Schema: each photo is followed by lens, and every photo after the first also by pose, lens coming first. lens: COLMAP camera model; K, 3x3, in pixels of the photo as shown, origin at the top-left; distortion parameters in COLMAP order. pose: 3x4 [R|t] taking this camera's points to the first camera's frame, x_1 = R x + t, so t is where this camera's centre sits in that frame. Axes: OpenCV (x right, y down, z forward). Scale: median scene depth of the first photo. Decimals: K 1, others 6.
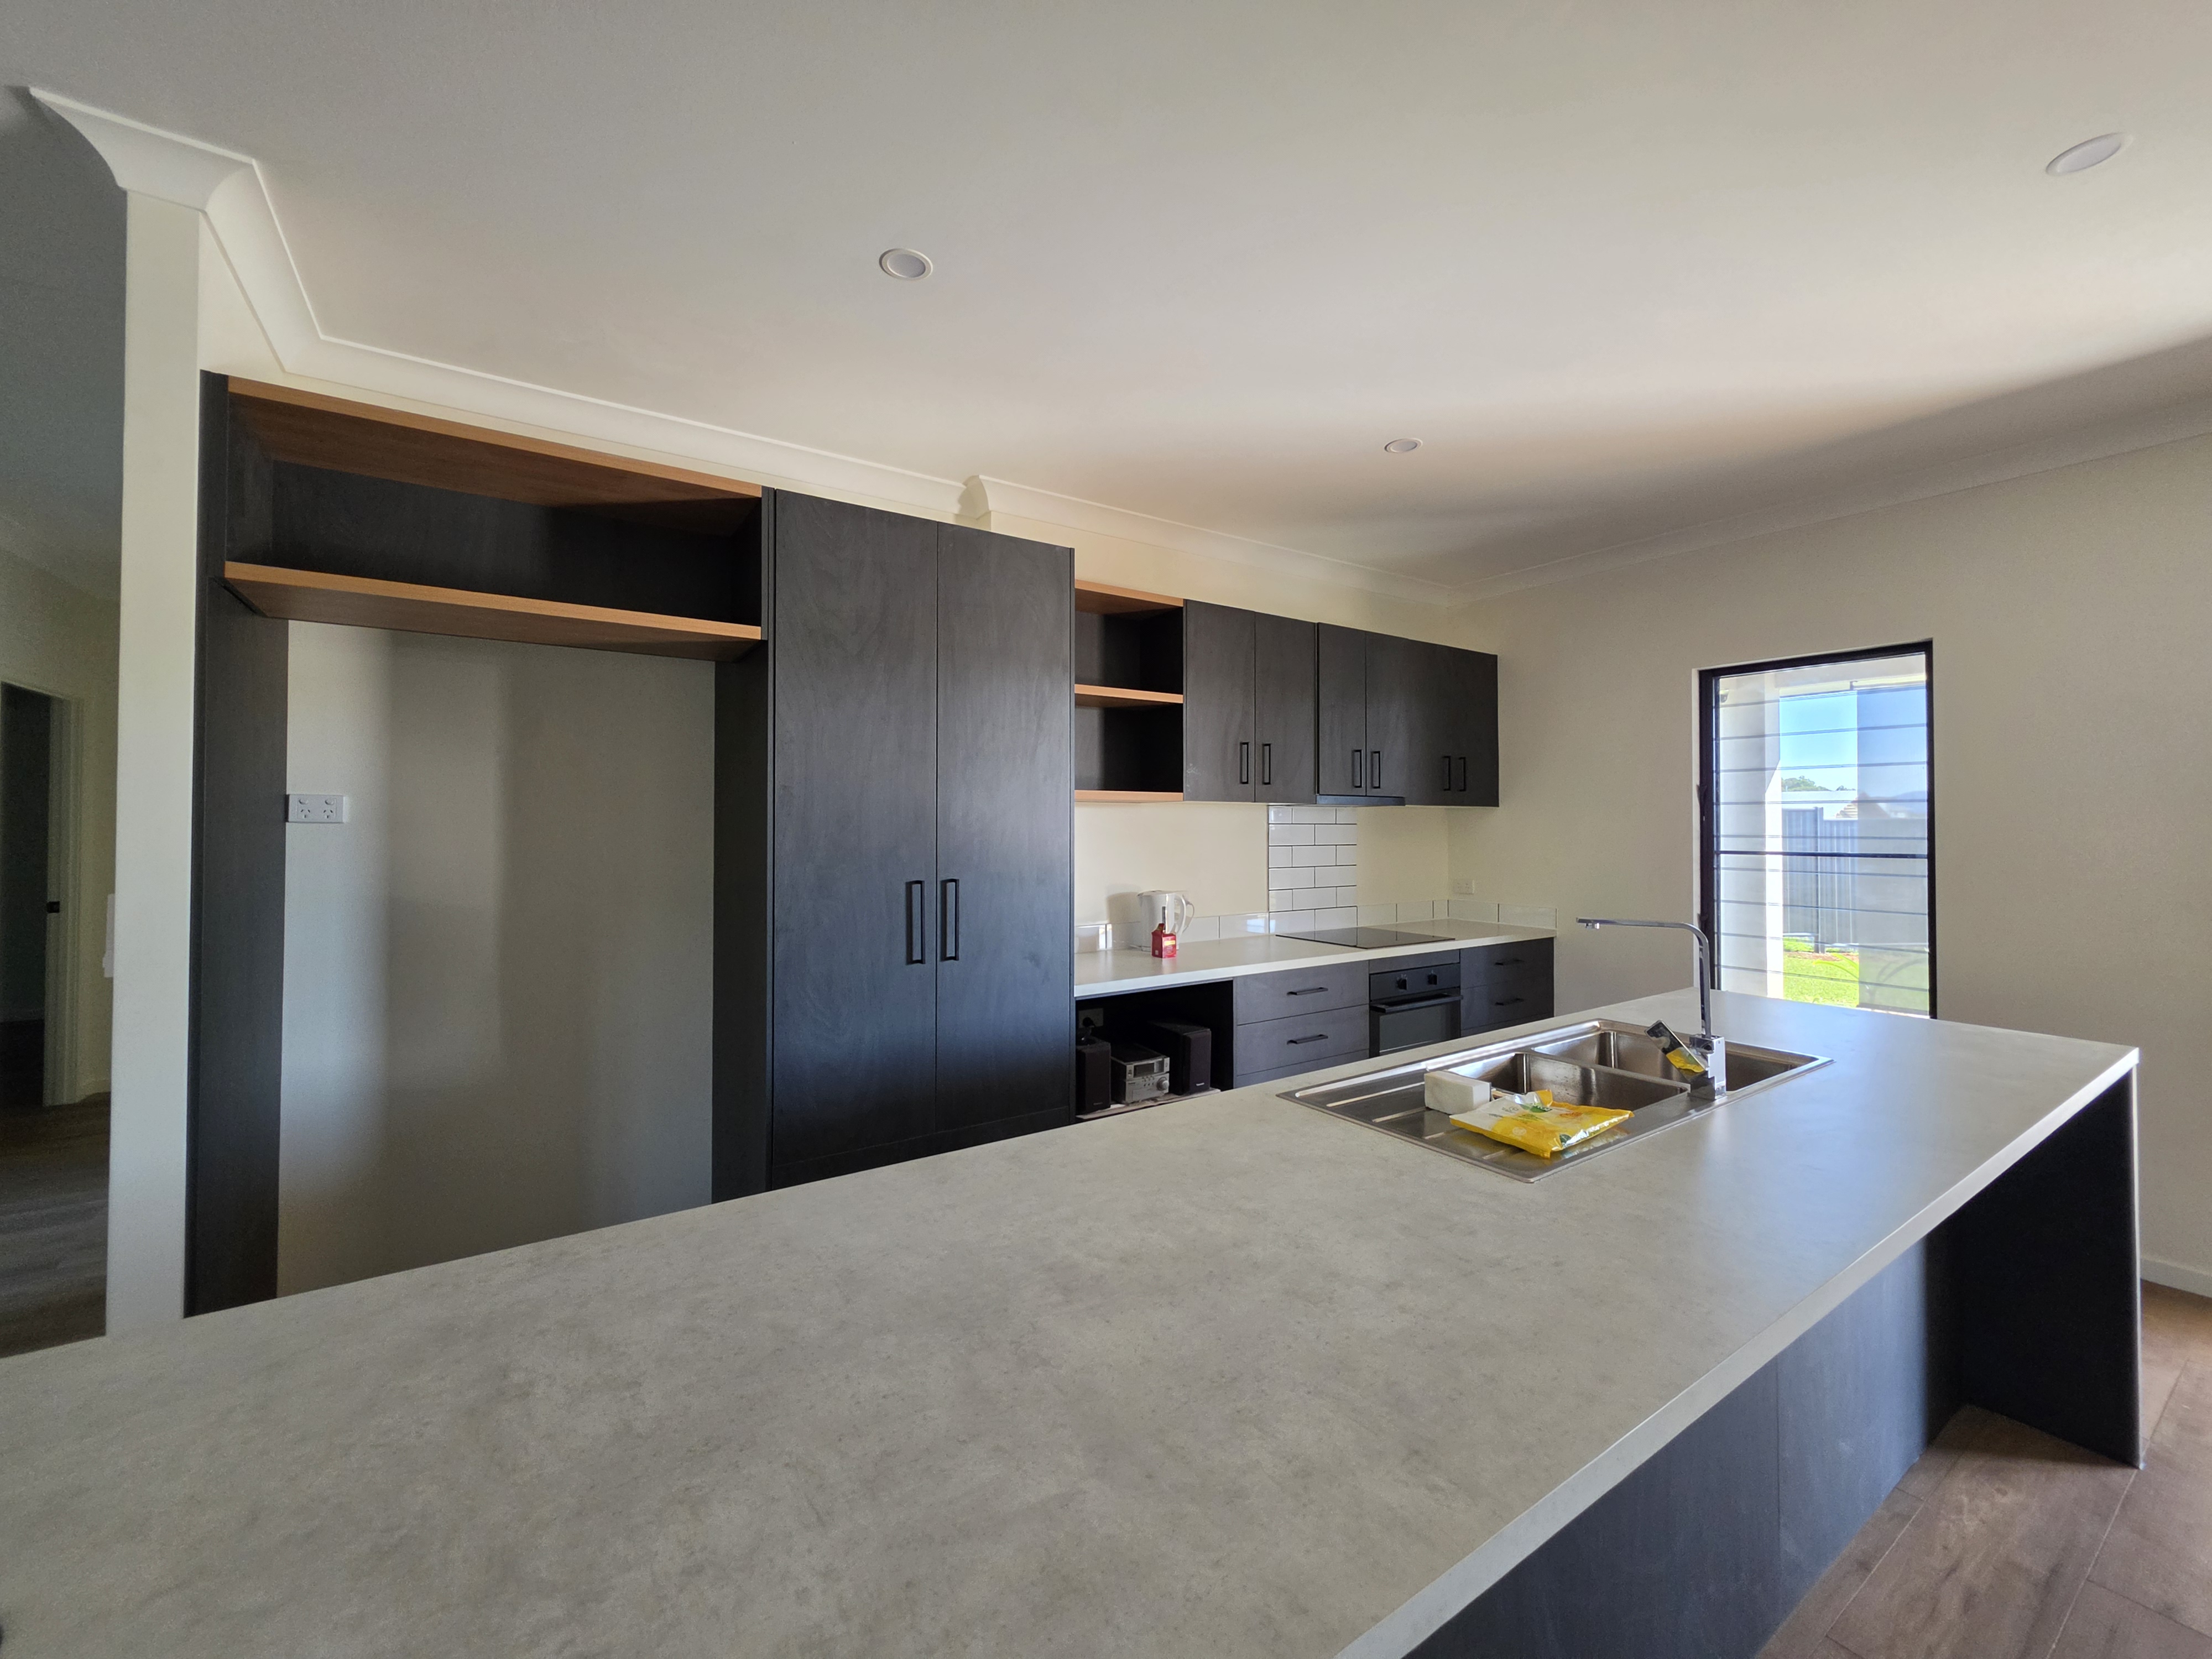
lens RADIAL K [[884.3, 0, 1085.8], [0, 884.3, 815.6], [0, 0, 1]] dist [-0.011195, 0.000164]
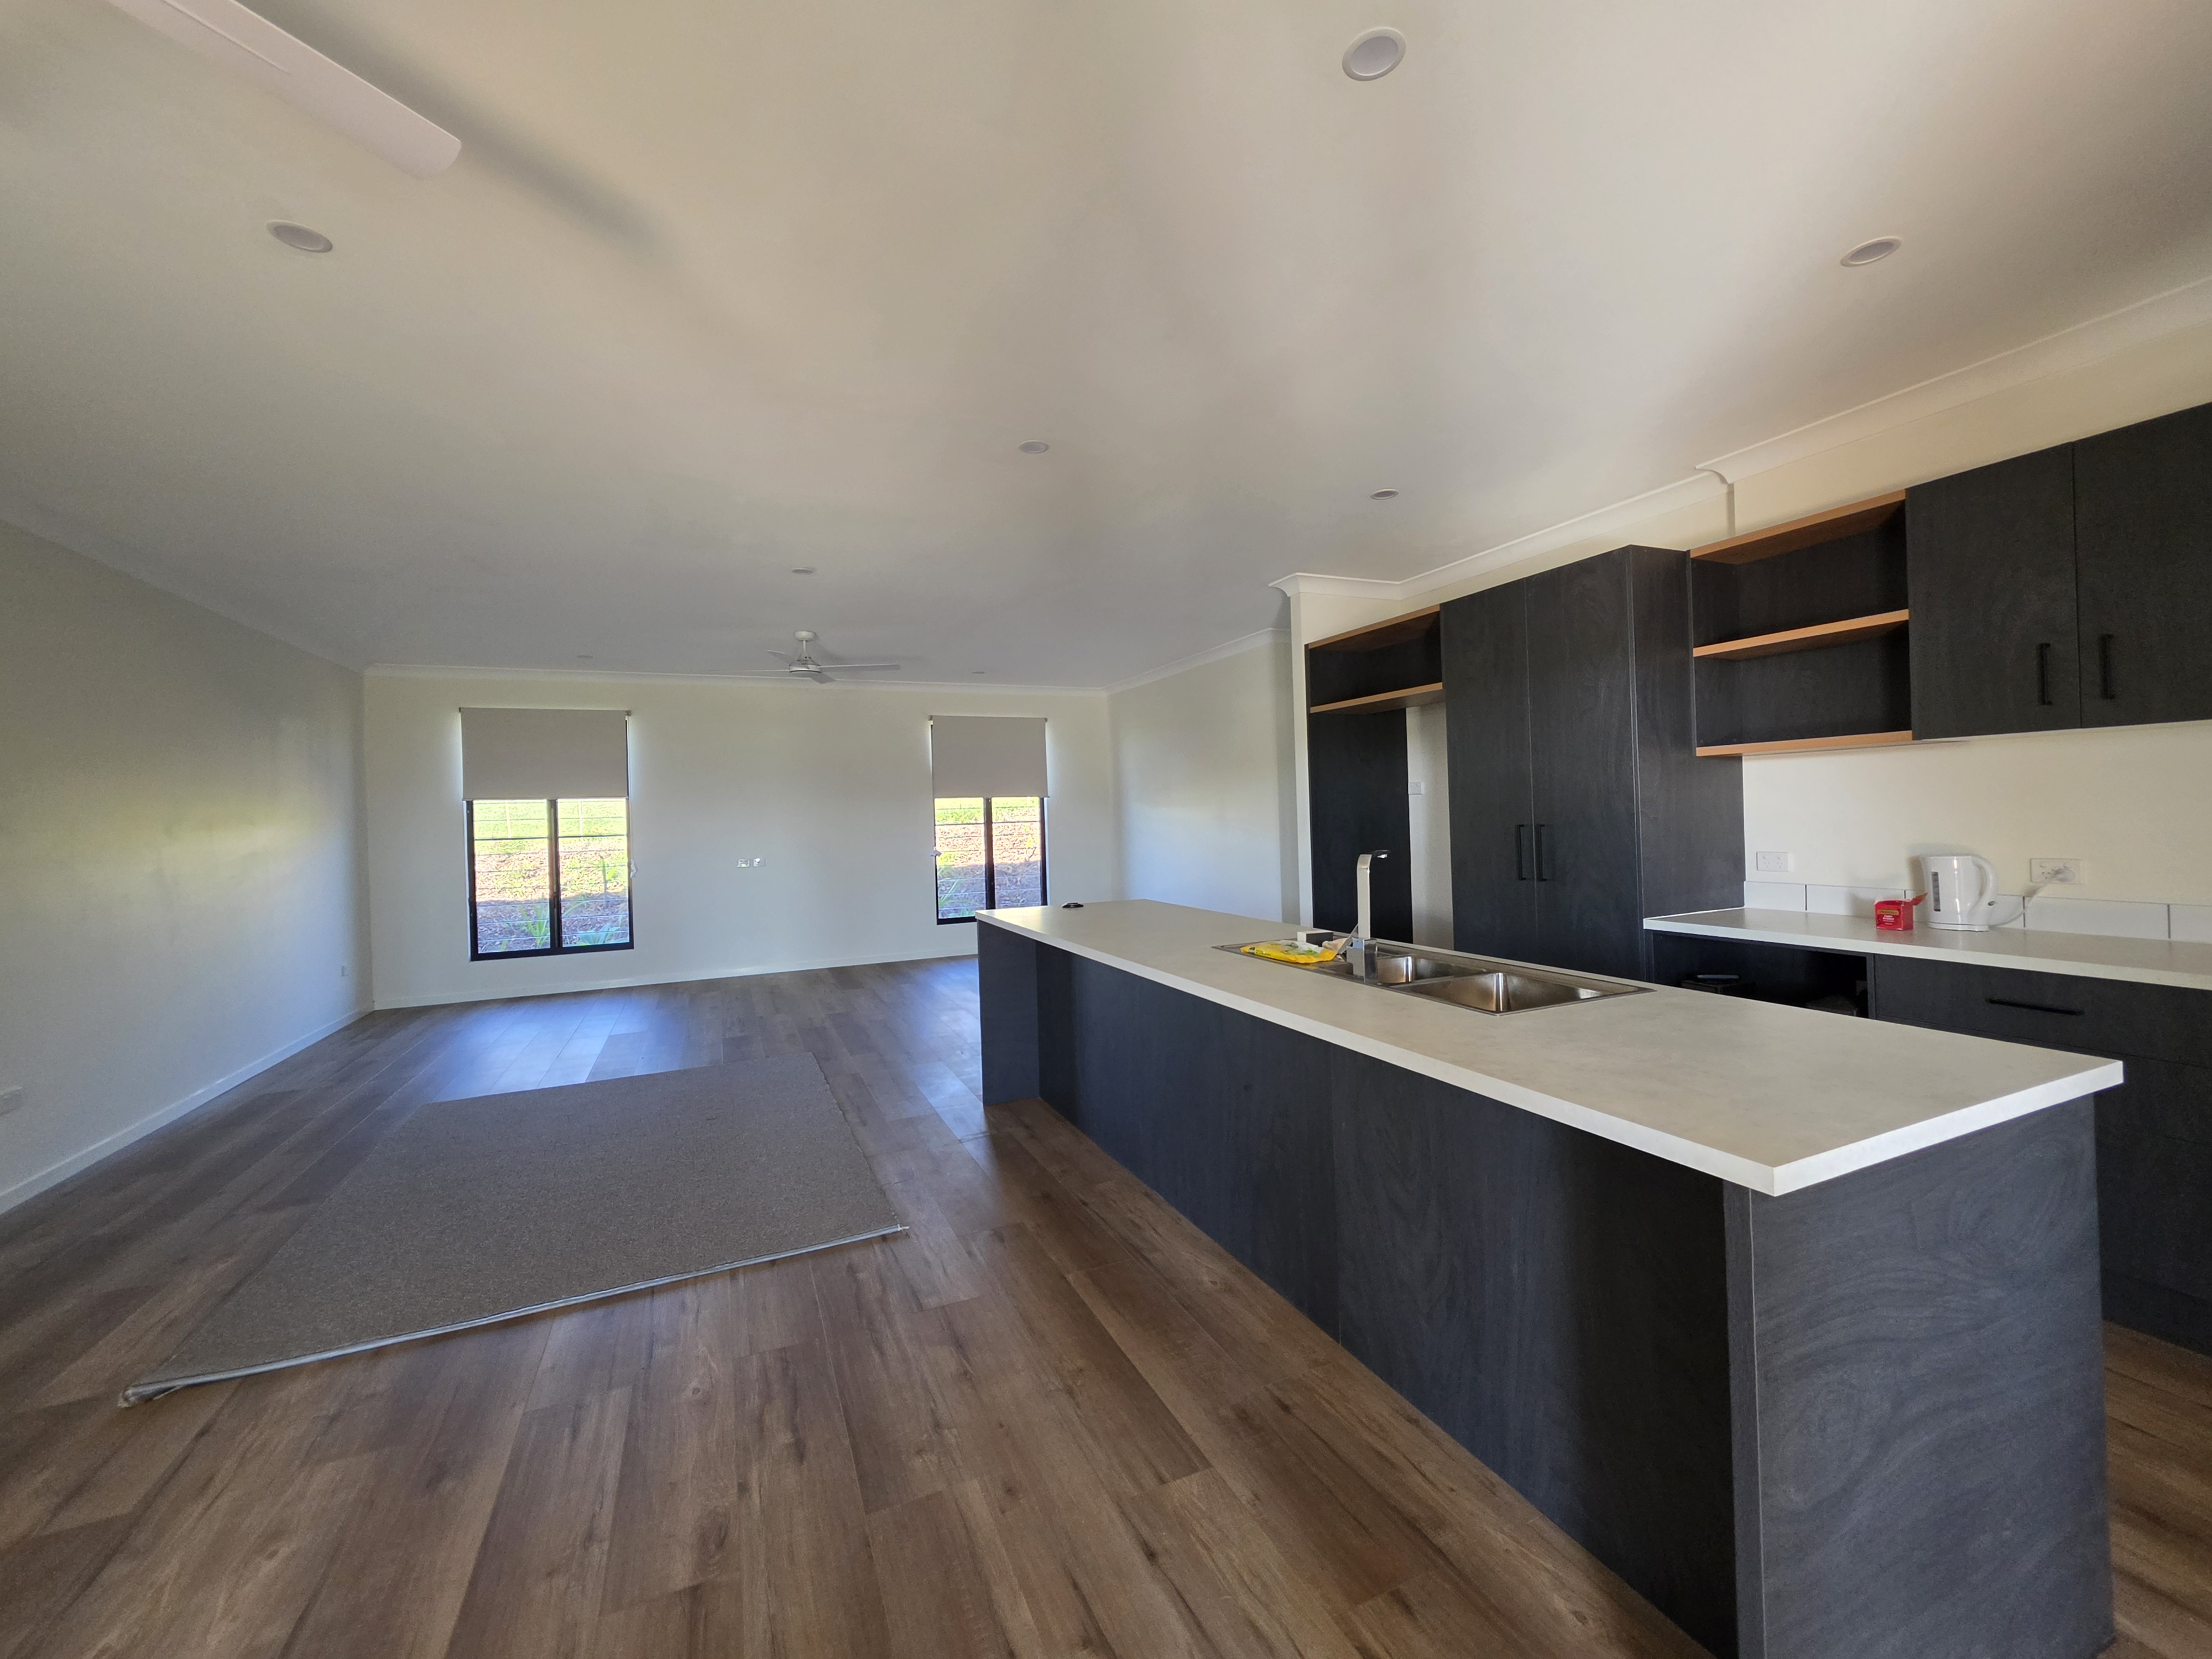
lens RADIAL K [[884.3, 0, 1085.8], [0, 884.3, 815.6], [0, 0, 1]] dist [-0.011195, 0.000164]
pose [[-0.186820, 0.002998, -0.982390, 1.394739], [0.038317, 0.999257, -0.004237, 0.036740], [0.981647, -0.038434, -0.186796, 0.541900]]
